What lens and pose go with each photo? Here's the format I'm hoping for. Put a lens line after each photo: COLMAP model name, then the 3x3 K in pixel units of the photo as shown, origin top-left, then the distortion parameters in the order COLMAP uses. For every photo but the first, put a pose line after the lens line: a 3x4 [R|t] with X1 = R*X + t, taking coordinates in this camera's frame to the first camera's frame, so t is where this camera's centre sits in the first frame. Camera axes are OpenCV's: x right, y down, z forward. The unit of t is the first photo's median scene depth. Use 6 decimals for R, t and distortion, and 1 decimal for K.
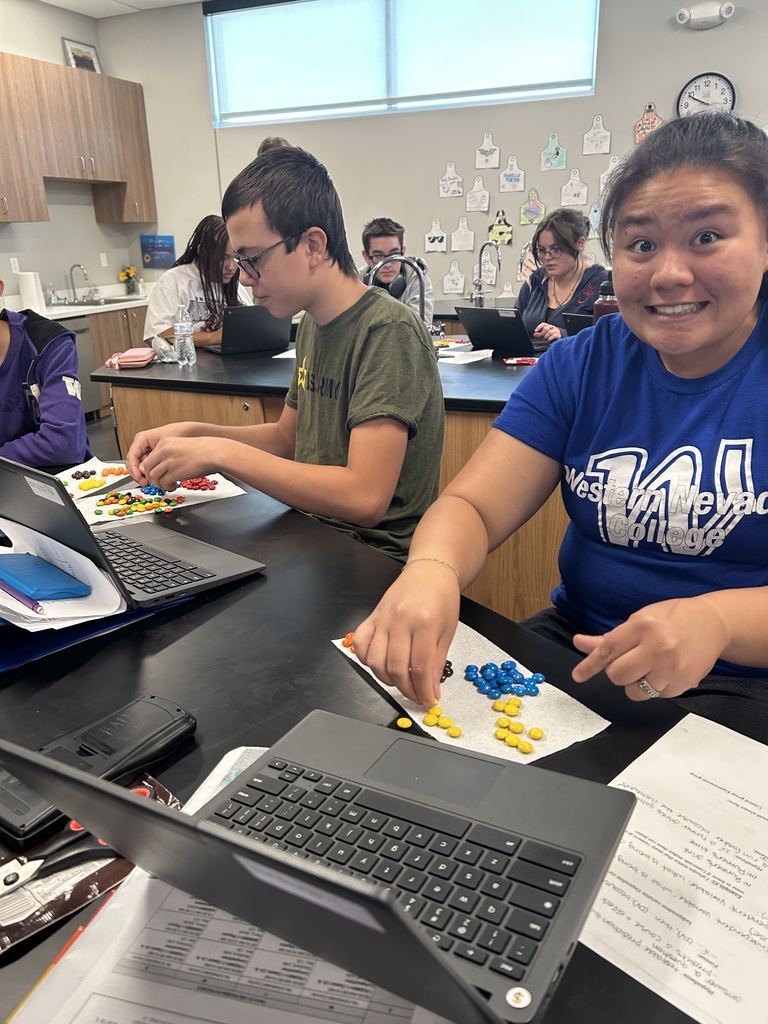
lens RADIAL K [[791.1, 0, 384.0], [0, 791.1, 512.0], [0, 0, 1]] dist [0.005837, -0.000589]
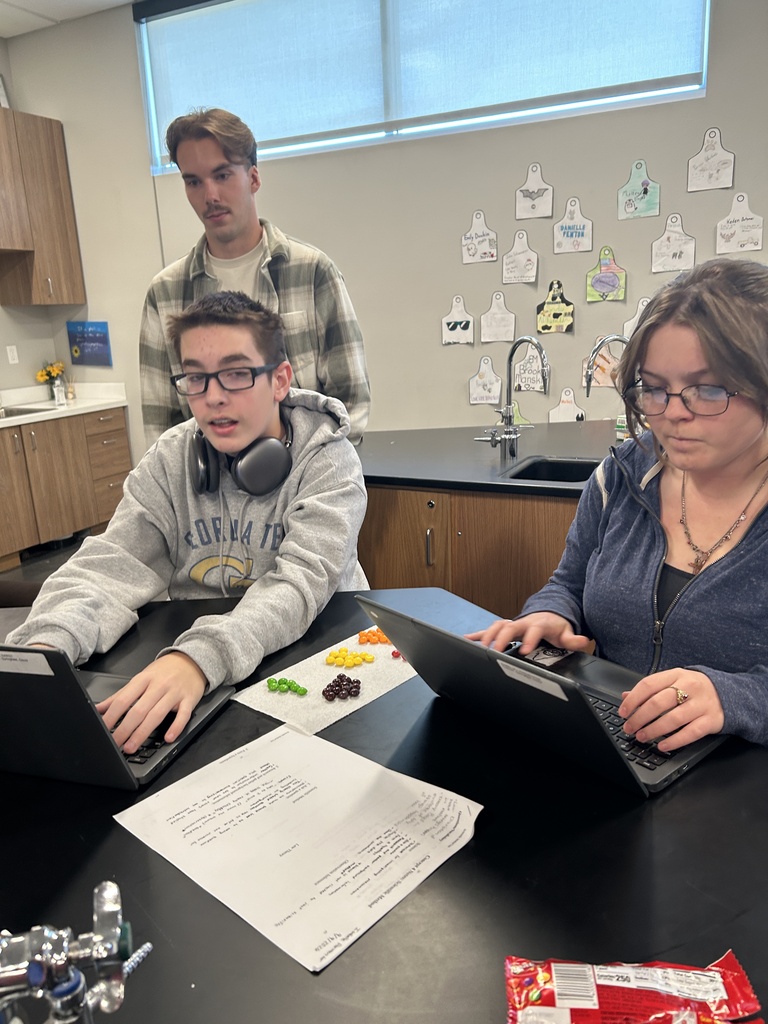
lens RADIAL K [[781.3, 0, 401.9], [0, 781.3, 512.2], [0, 0, 1]] dist [0.011899, -0.003385]
pose [[0.997584, 0.006251, -0.069194, 0.067012], [-0.011975, 0.996510, -0.082615, -0.137369], [0.068436, 0.083244, 0.994177, 0.368744]]
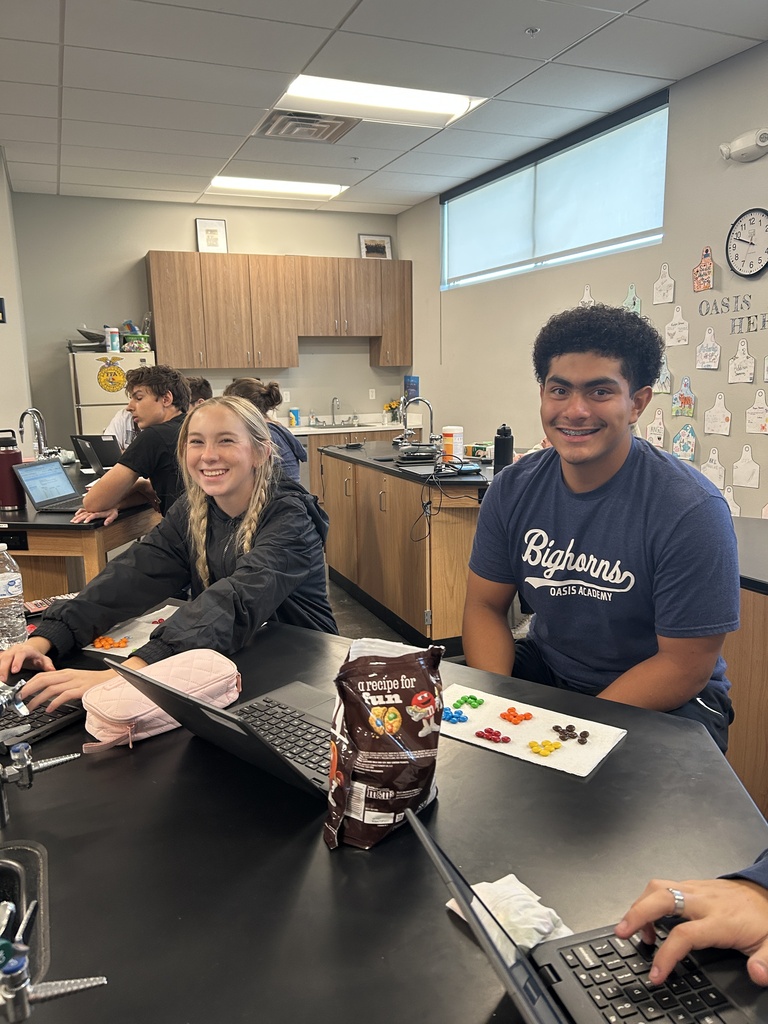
lens RADIAL K [[781.3, 0, 401.9], [0, 781.3, 512.2], [0, 0, 1]] dist [0.011899, -0.003385]
pose [[0.713666, 0.138750, -0.686608, 0.656692], [-0.232173, 0.971634, -0.044974, -0.104967], [0.660891, 0.191508, 0.725636, 0.189302]]
